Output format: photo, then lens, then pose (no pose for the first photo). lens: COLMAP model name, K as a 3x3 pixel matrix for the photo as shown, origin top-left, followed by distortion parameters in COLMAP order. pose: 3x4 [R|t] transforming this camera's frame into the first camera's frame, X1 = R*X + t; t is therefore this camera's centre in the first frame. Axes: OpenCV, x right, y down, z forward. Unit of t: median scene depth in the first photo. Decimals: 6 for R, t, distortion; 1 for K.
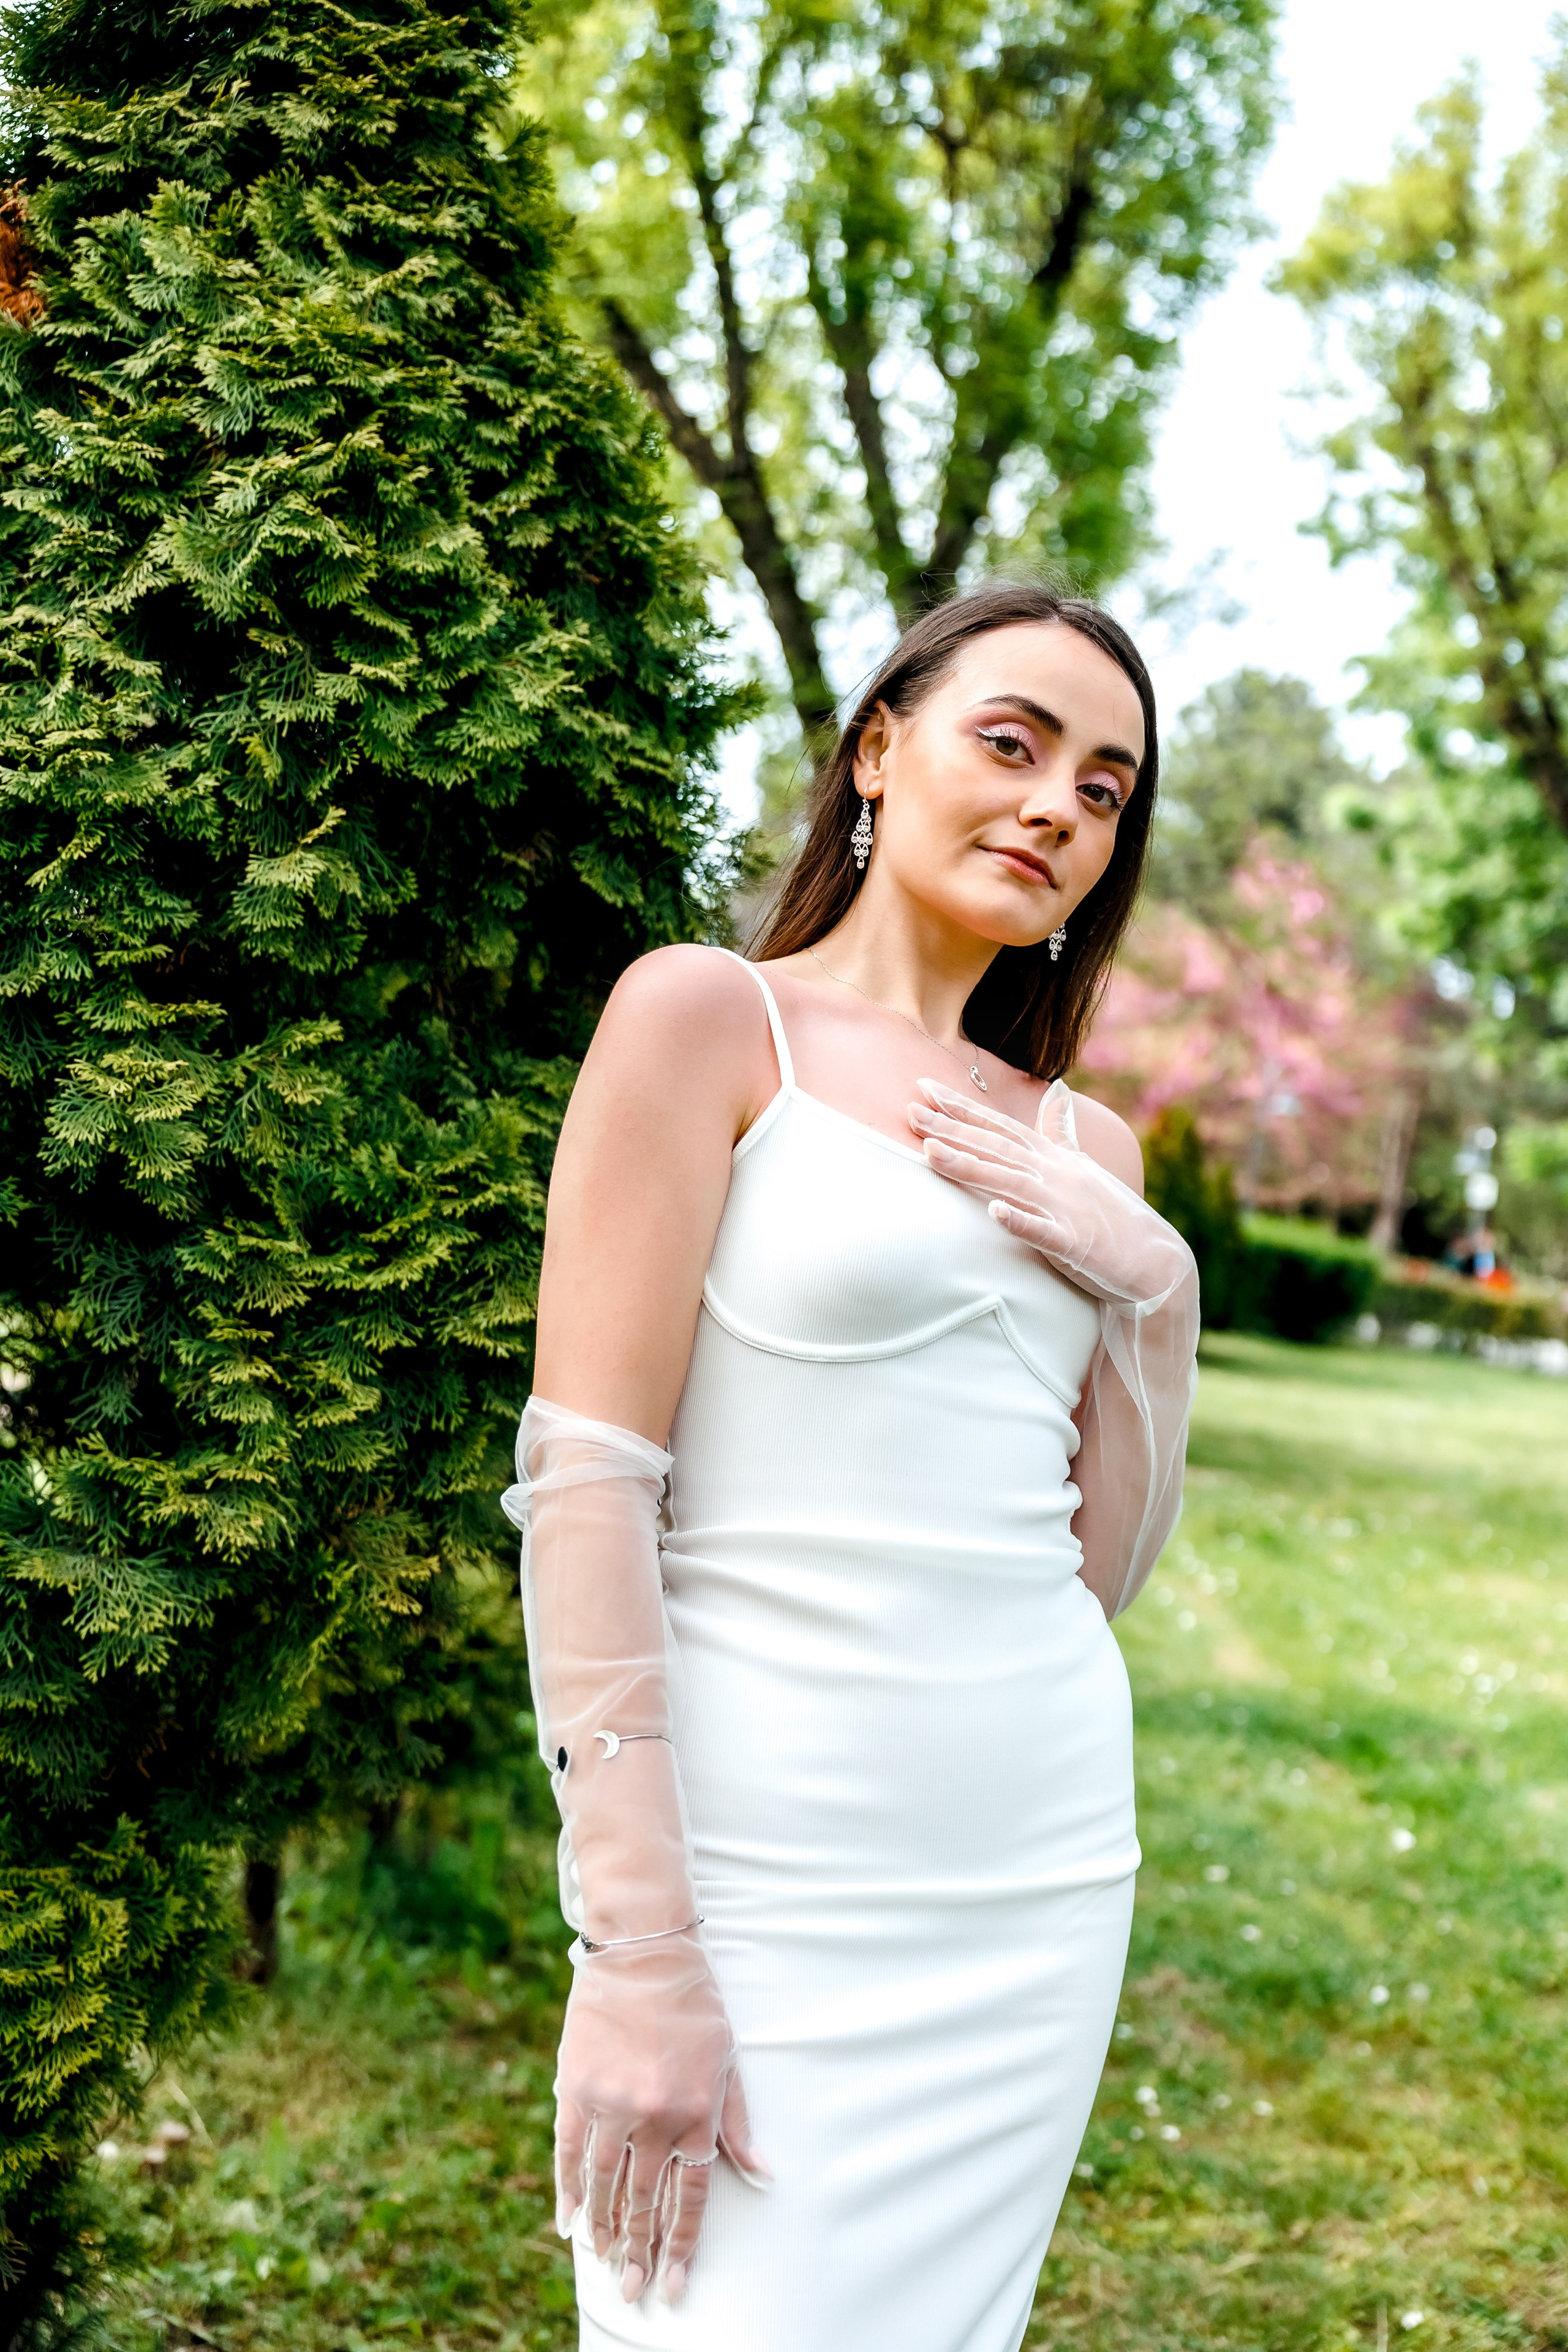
lens RADIAL K [[2411.4, 0, 791.1], [0, 2411.4, 1188.4], [0, 0, 1]] dist [-0.045830, 0.126081]
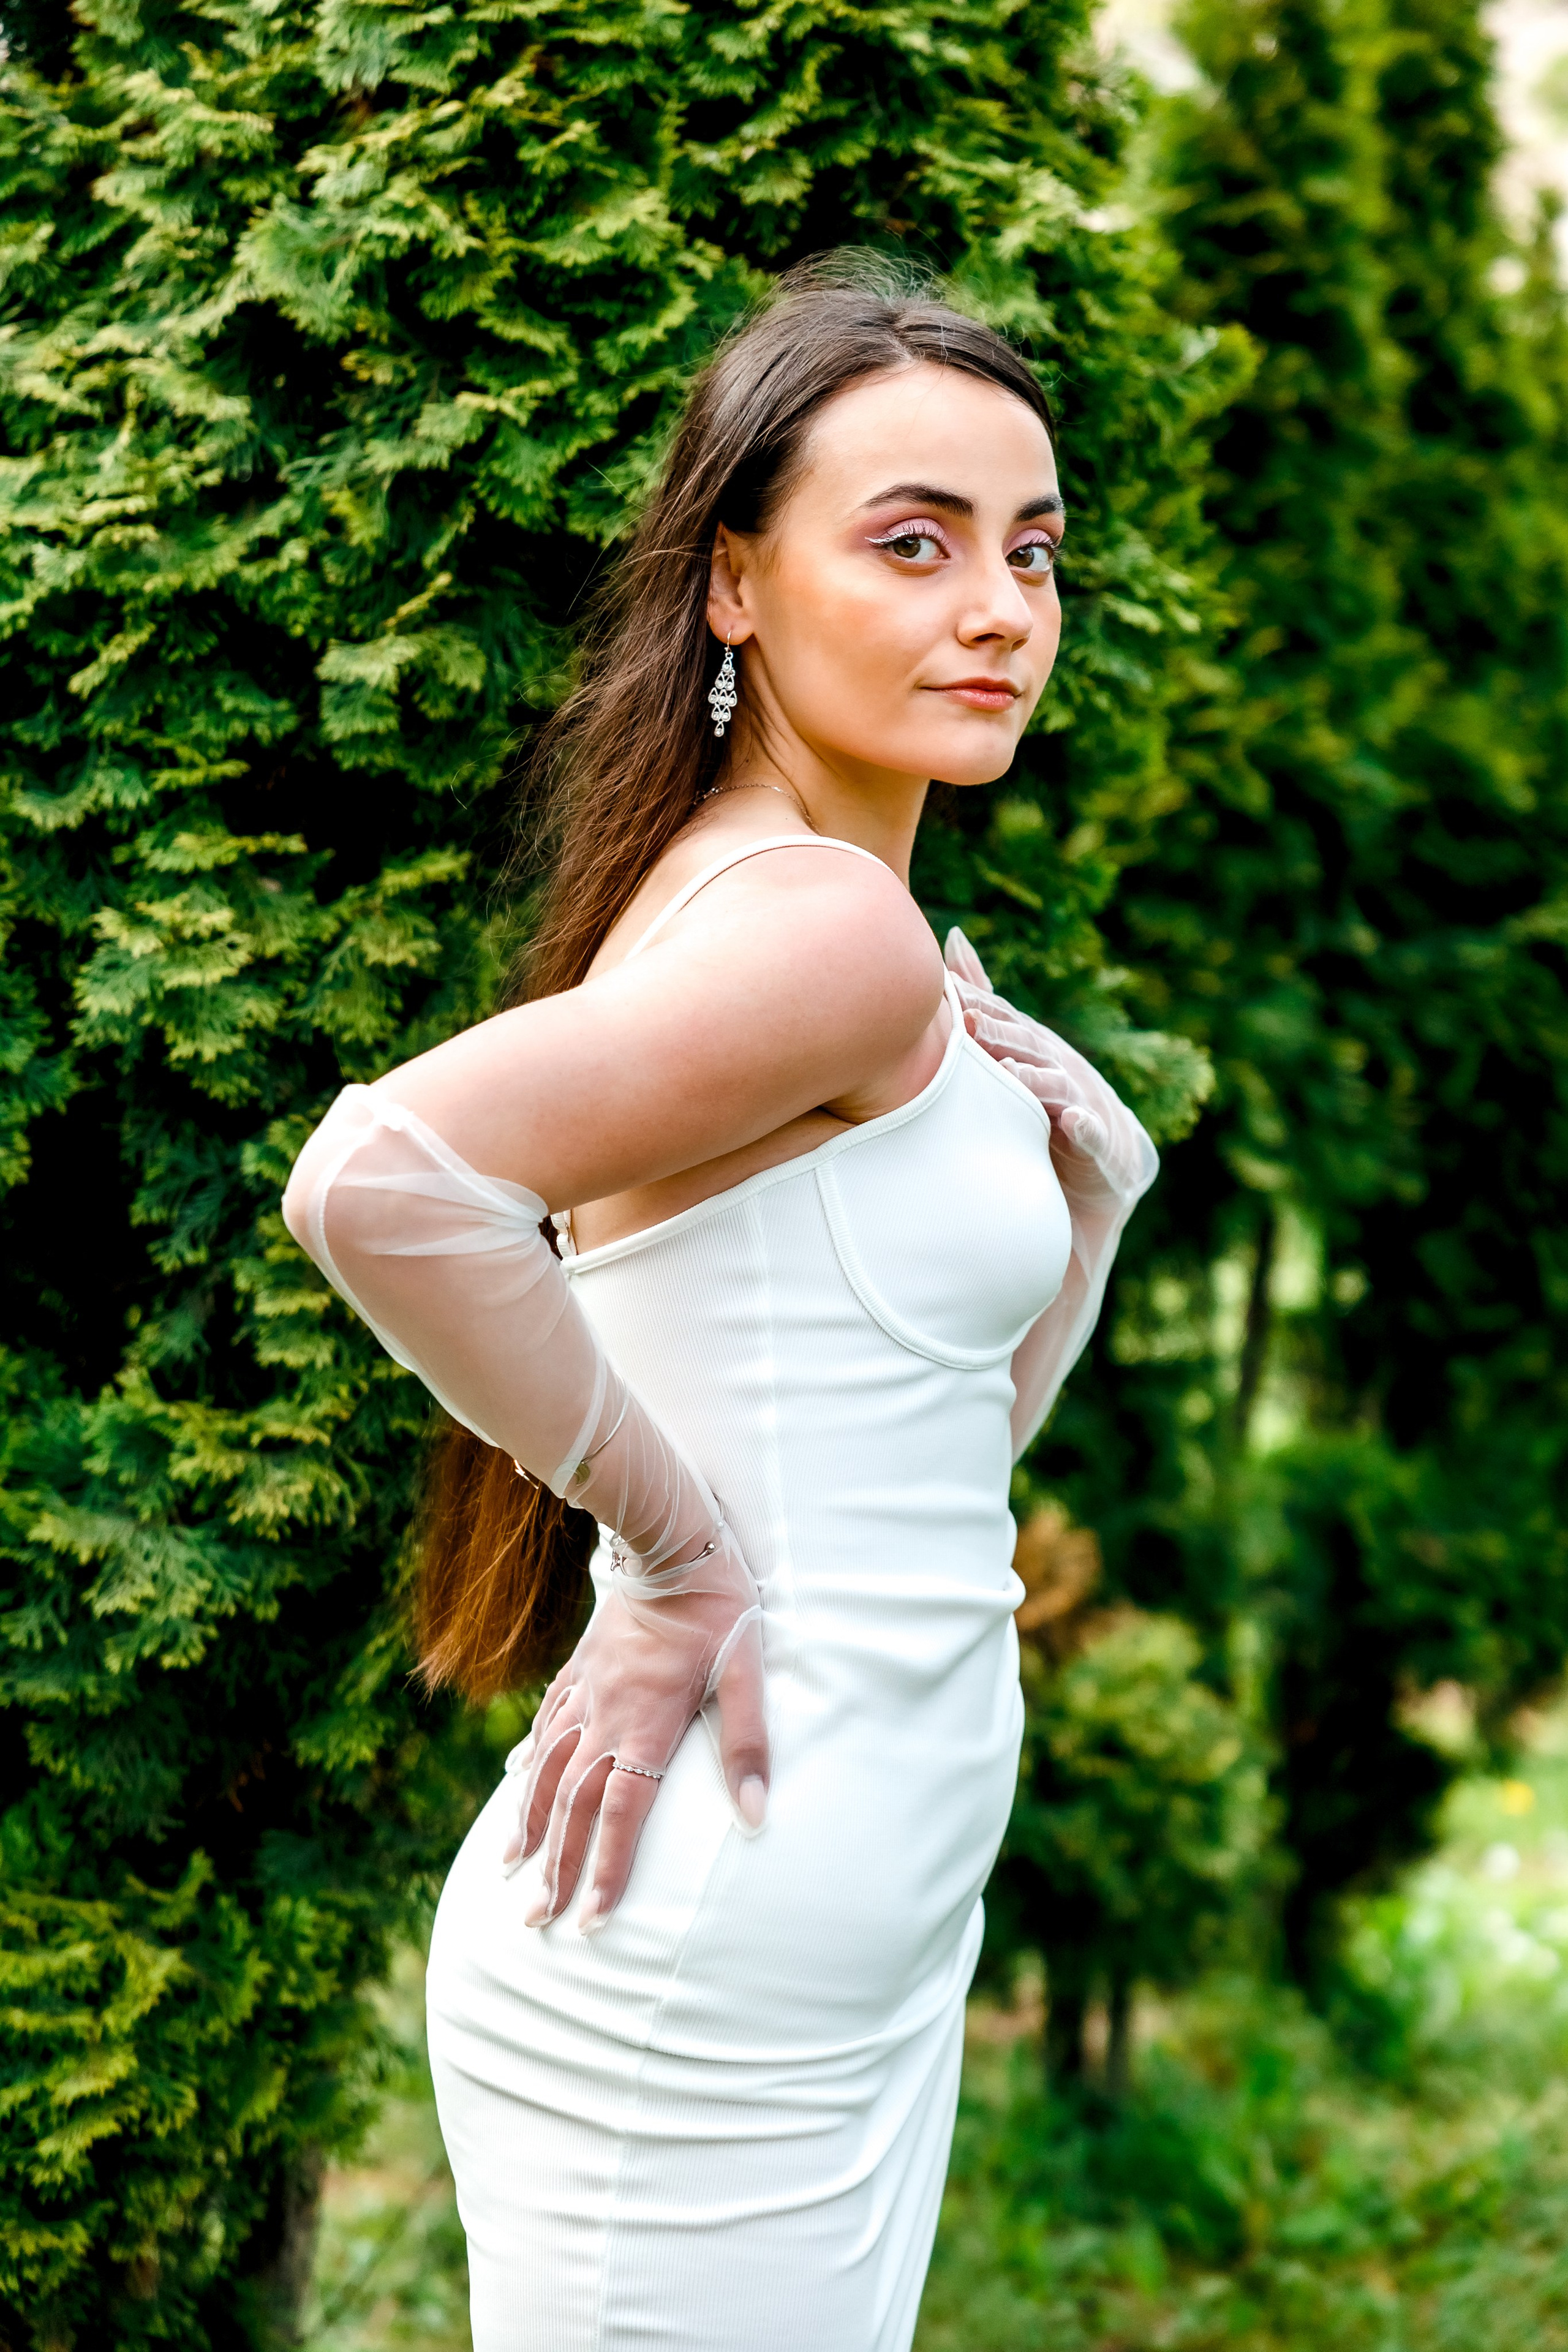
lens RADIAL K [[4597.2, 0, 784.0], [0, 4597.2, 1176.0], [0, 0, 1]] dist [-0.041614, 0.492714]
pose [[0.928997, 0.033952, -0.368527, 0.457530], [-0.019178, 0.998861, 0.043680, -0.033414], [0.369591, -0.033511, 0.928590, -0.336182]]
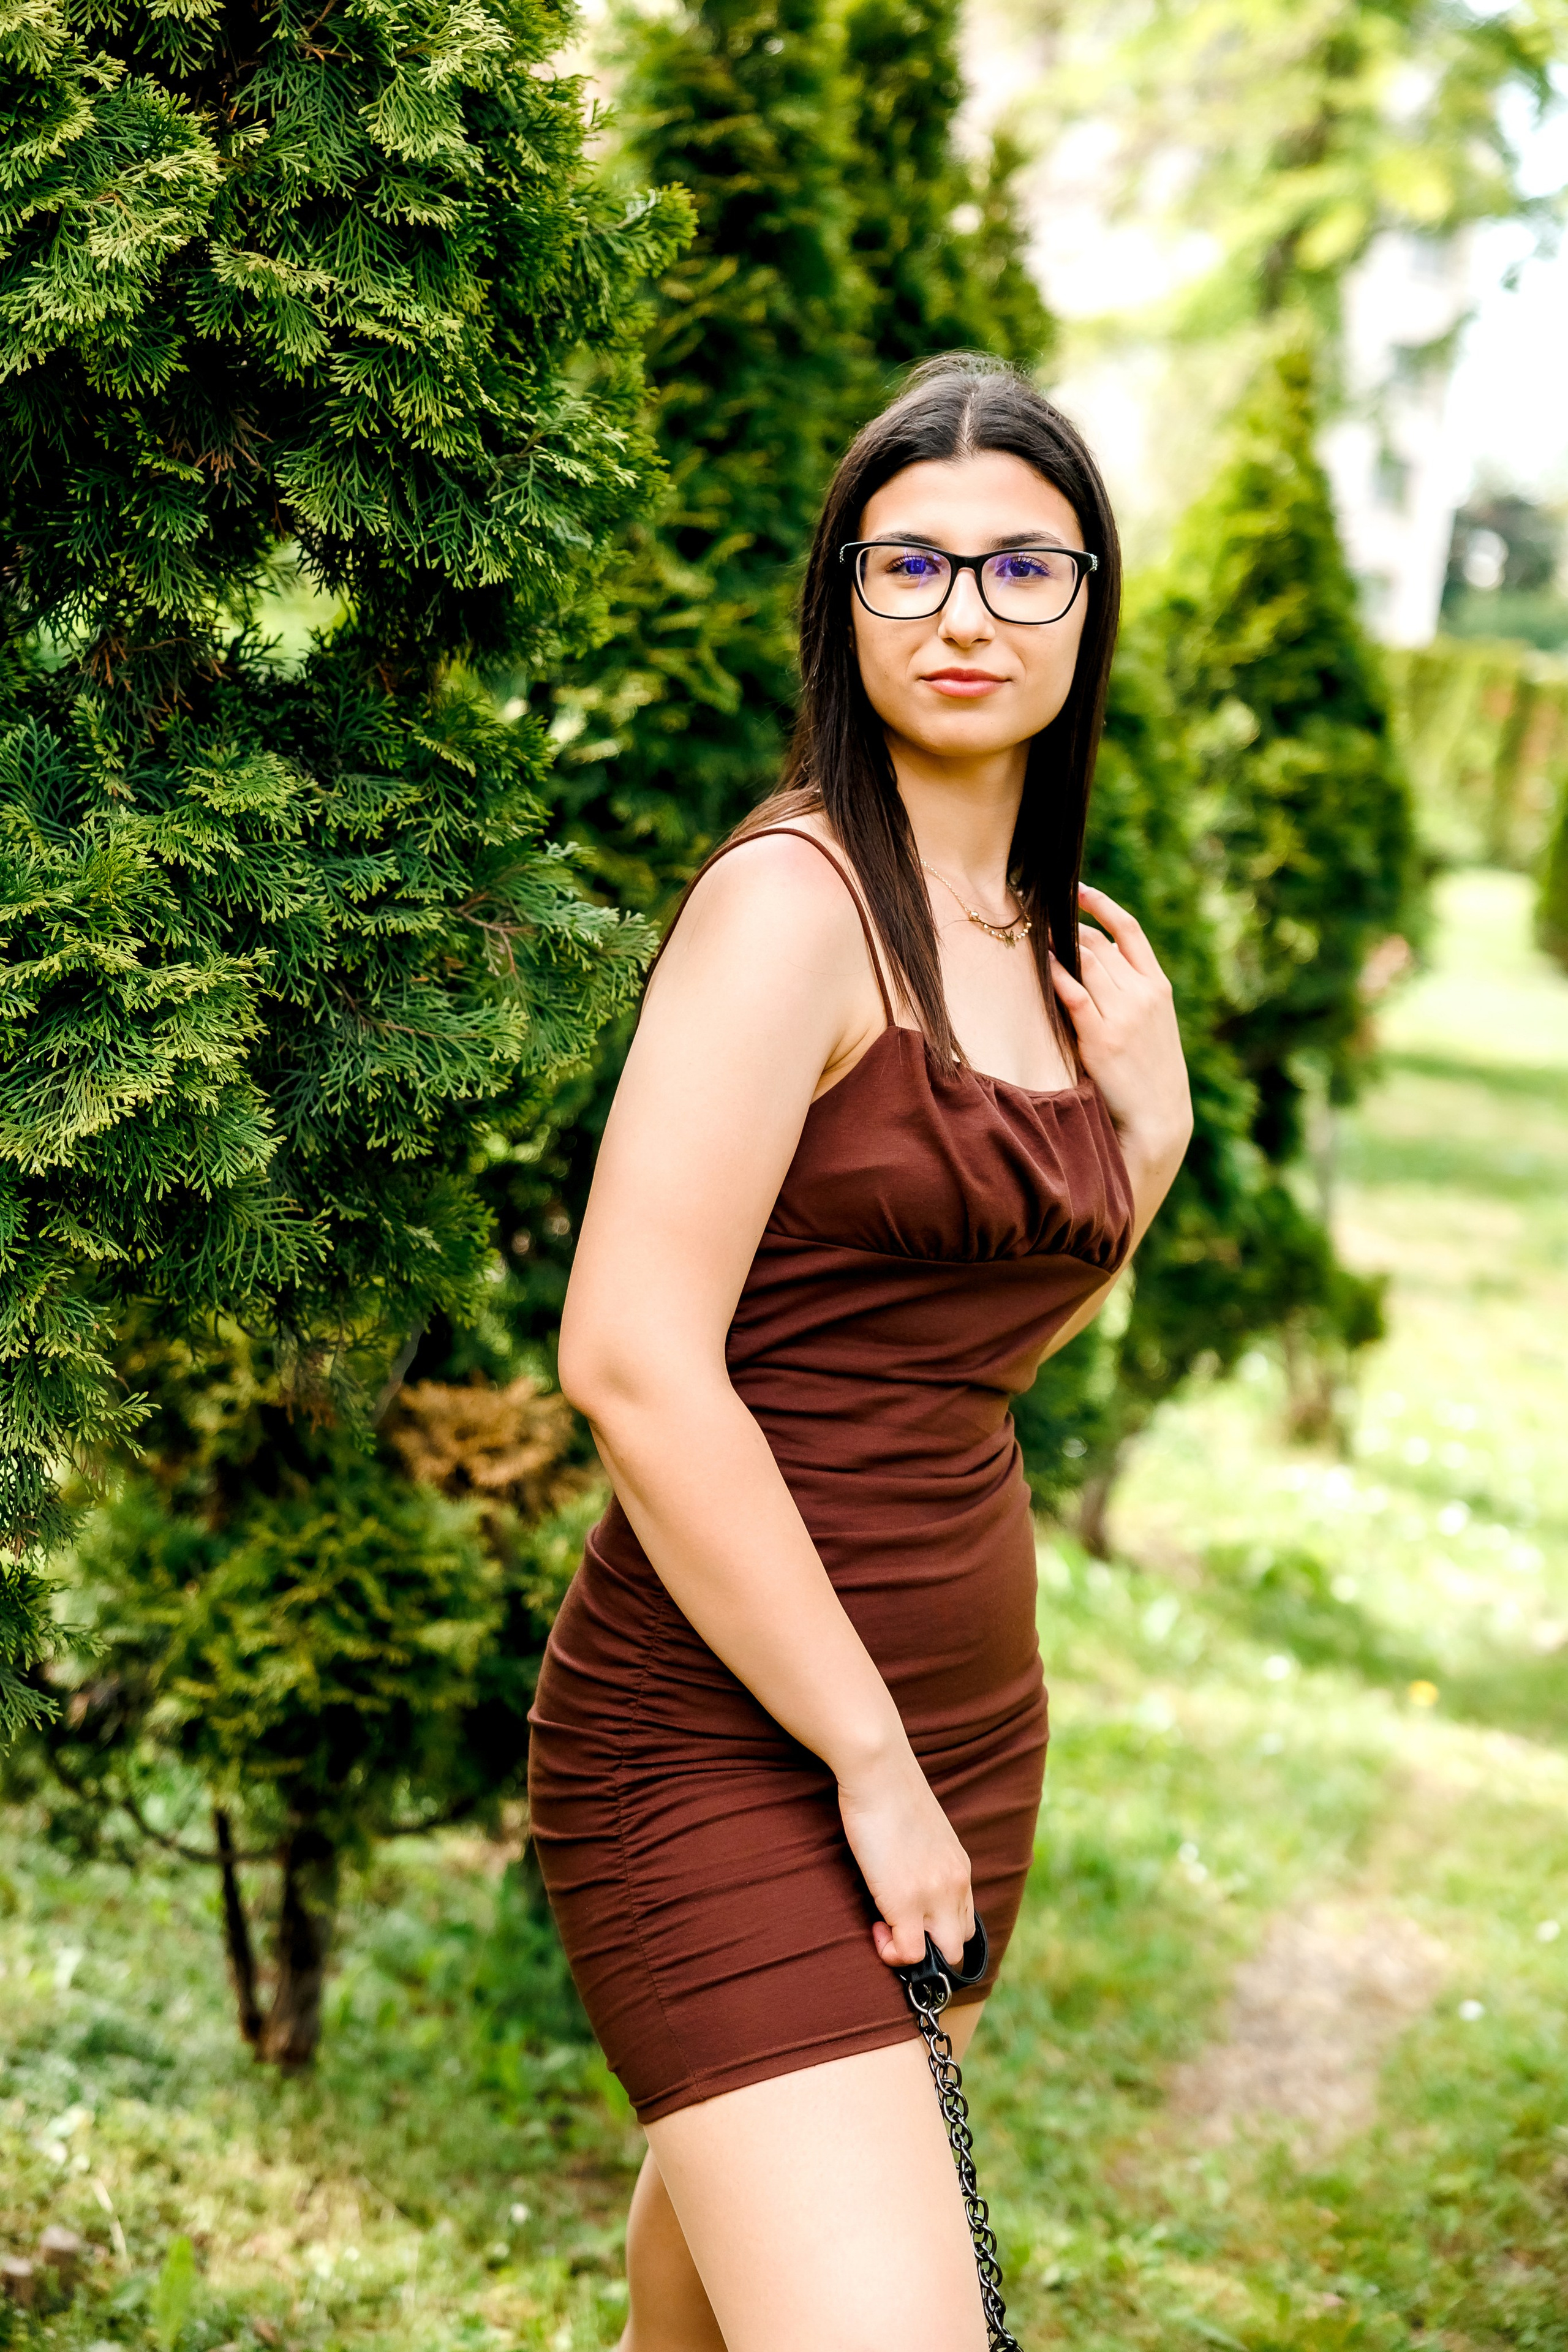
lens RADIAL K [[3927.1, 0, 784.0], [0, 3927.1, 1176.0], [0, 0, 1]] dist [-0.005162, 0.285316]
pose [[0.962747, 0.046801, -0.266322, 0.409463], [-0.028766, 0.997046, 0.071223, -0.020497], [0.268869, -0.060909, 0.961249, -0.070597]]
